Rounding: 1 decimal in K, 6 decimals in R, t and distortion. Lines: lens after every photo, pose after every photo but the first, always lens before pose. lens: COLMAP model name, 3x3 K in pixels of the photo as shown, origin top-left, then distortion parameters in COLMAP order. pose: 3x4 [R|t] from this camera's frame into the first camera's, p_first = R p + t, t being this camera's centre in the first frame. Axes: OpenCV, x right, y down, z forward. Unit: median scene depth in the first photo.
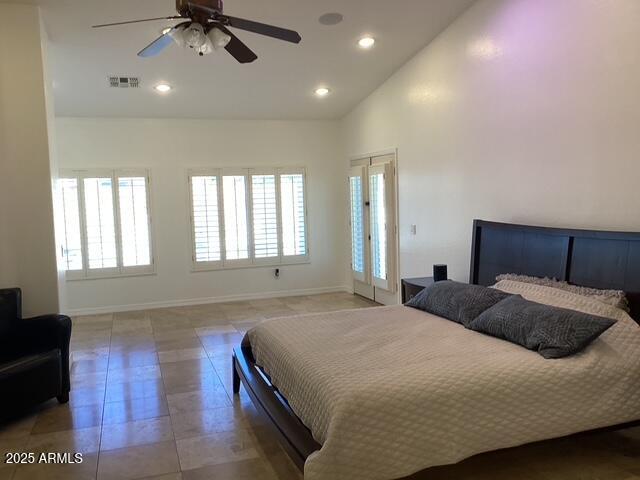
lens RADIAL K [[581.1, 0, 319.1], [0, 581.1, 240.7], [0, 0, 1]] dist [0.089575, -0.155134]
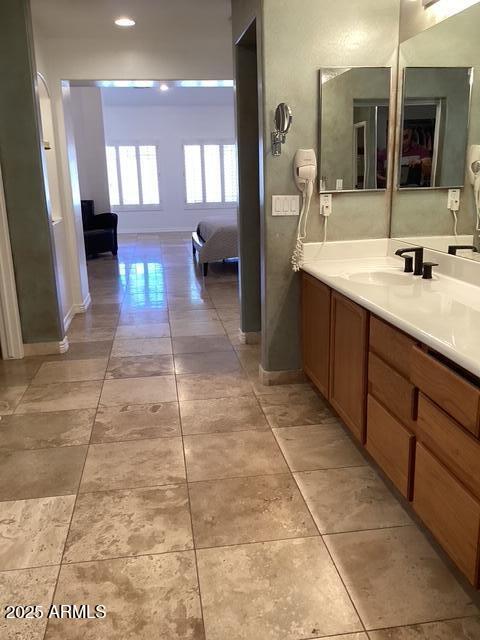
lens RADIAL K [[581.1, 0, 240.0], [0, 581.1, 318.5], [0, 0, 1]] dist [0.089575, -0.155134]
pose [[0.985338, 0.052382, -0.162372, 0.200846], [-0.023137, 0.983935, 0.177021, 0.062914], [0.169036, -0.170669, 0.970721, -0.553027]]
